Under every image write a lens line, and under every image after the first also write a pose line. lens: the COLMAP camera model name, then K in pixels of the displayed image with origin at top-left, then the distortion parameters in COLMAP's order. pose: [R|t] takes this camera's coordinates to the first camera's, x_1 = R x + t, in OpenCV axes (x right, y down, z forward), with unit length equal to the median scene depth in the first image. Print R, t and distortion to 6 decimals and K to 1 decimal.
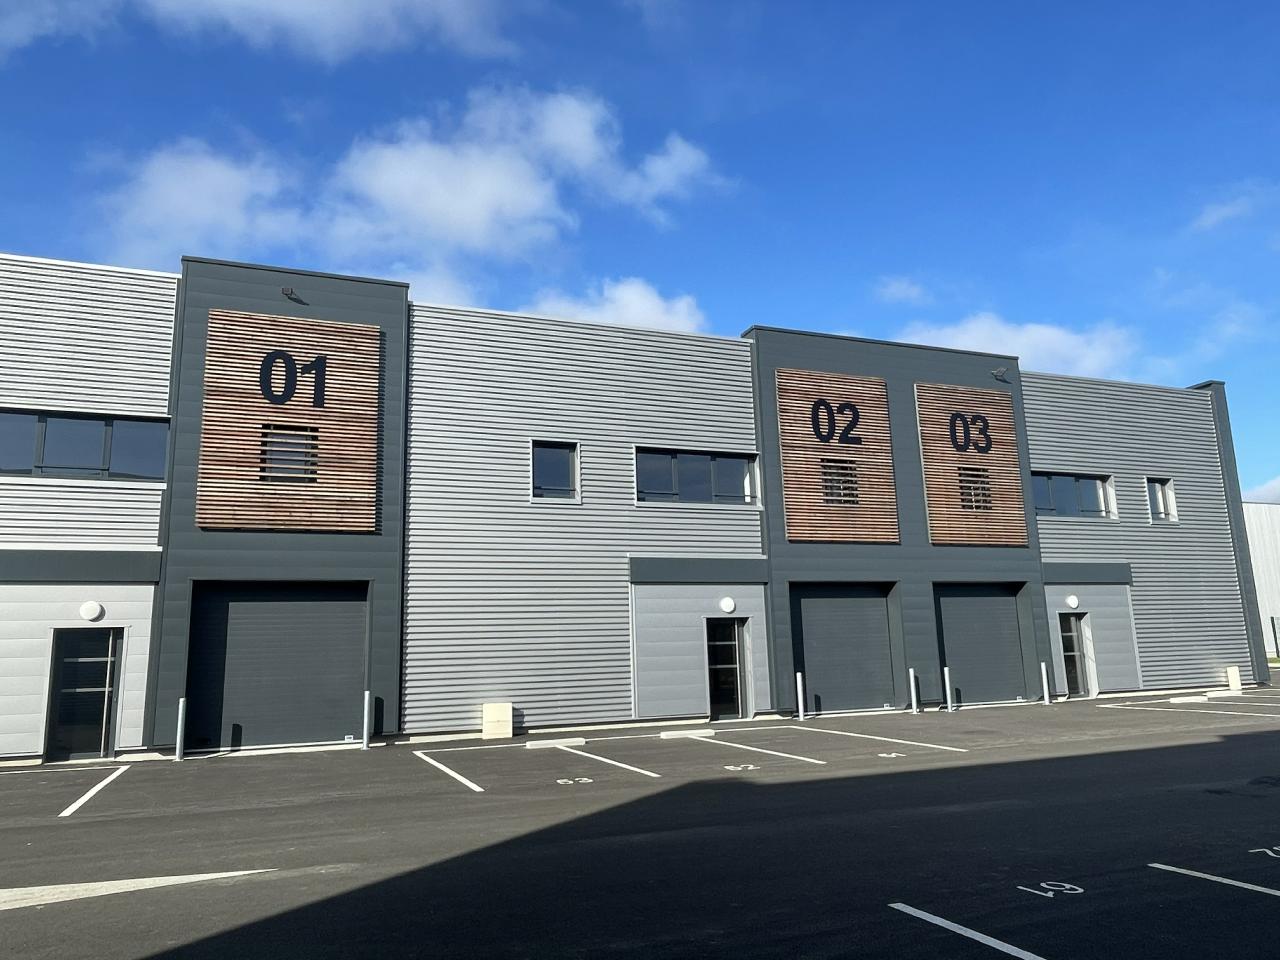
lens RADIAL K [[817.6, 0, 618.6], [0, 817.6, 530.2], [0, 0, 1]] dist [-0.009697, 0.000809]
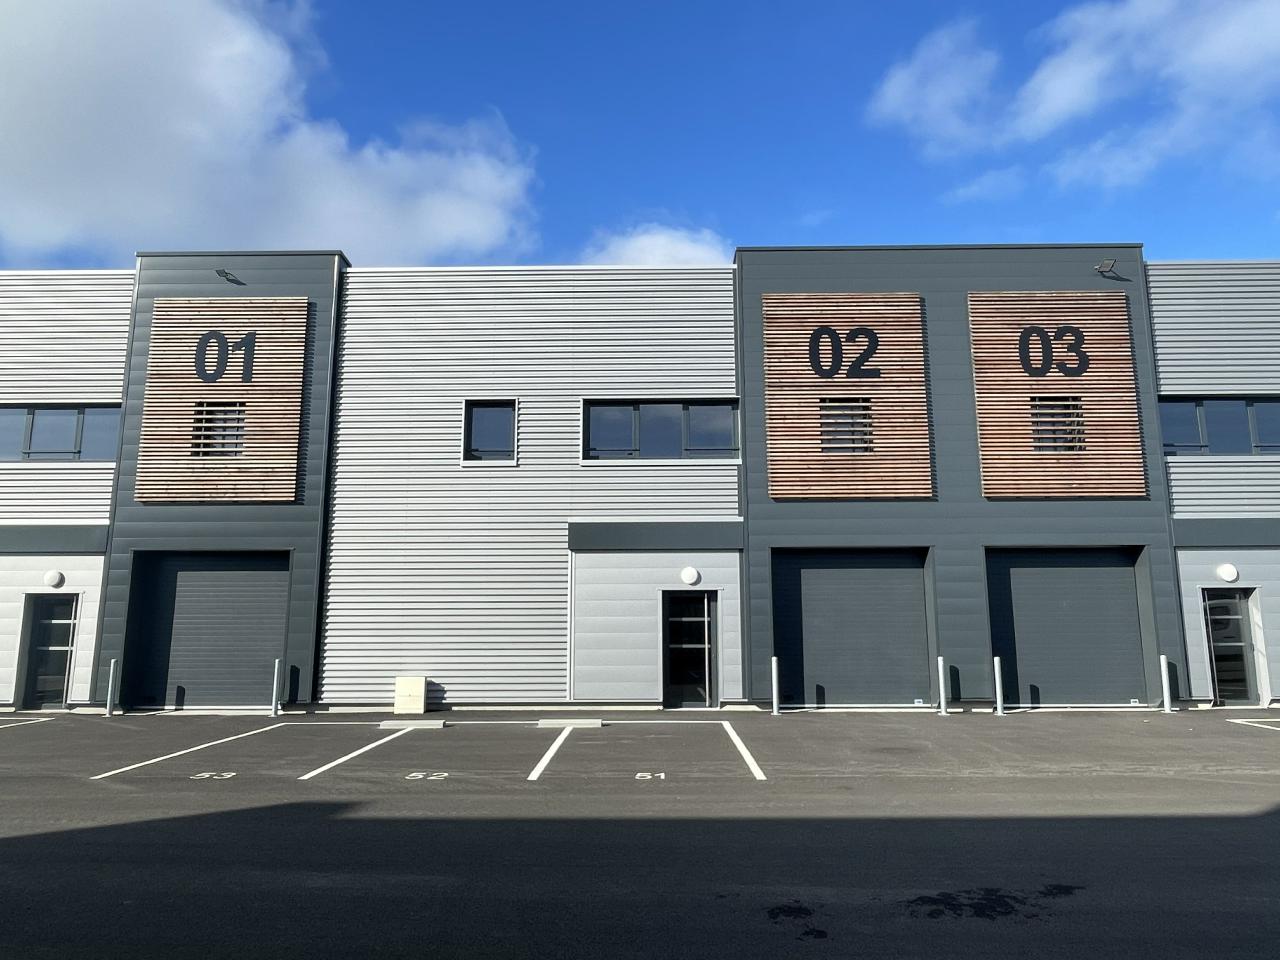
lens RADIAL K [[851.3, 0, 652.8], [0, 851.3, 504.5], [0, 0, 1]] dist [-0.012715, 0.002704]
pose [[0.937499, -0.024267, -0.347142, 0.393964], [0.028265, 0.999580, 0.006457, 0.009105], [0.346839, -0.015866, 0.937790, 0.138769]]
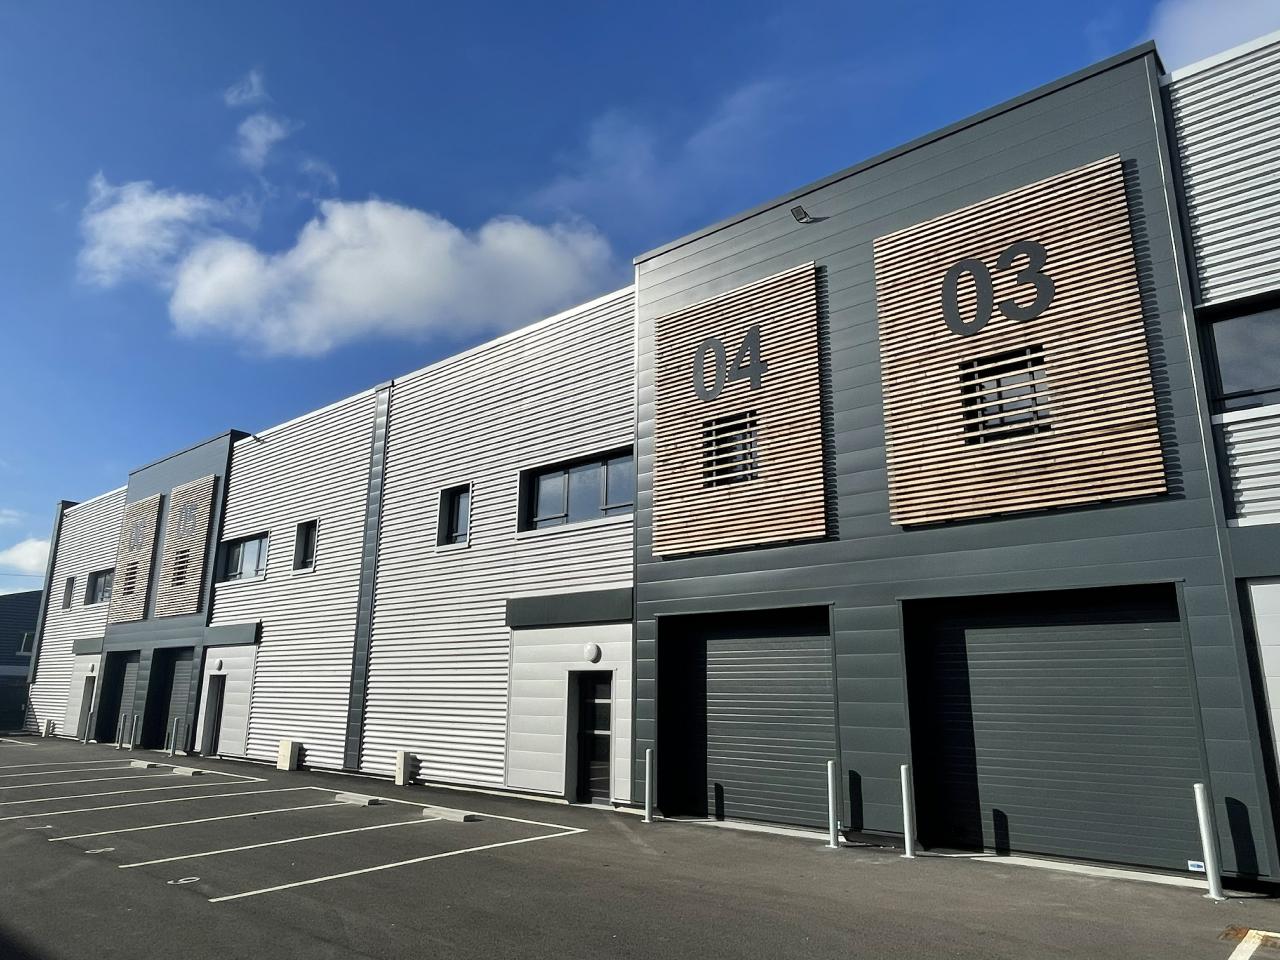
lens RADIAL K [[851.3, 0, 651.9], [0, 851.3, 472.8], [0, 0, 1]] dist [-0.012715, 0.002704]
pose [[0.493453, -0.178774, -0.851201, 0.836056], [0.118611, 0.983337, -0.137765, 0.041090], [0.861647, -0.032981, 0.506436, 0.621643]]
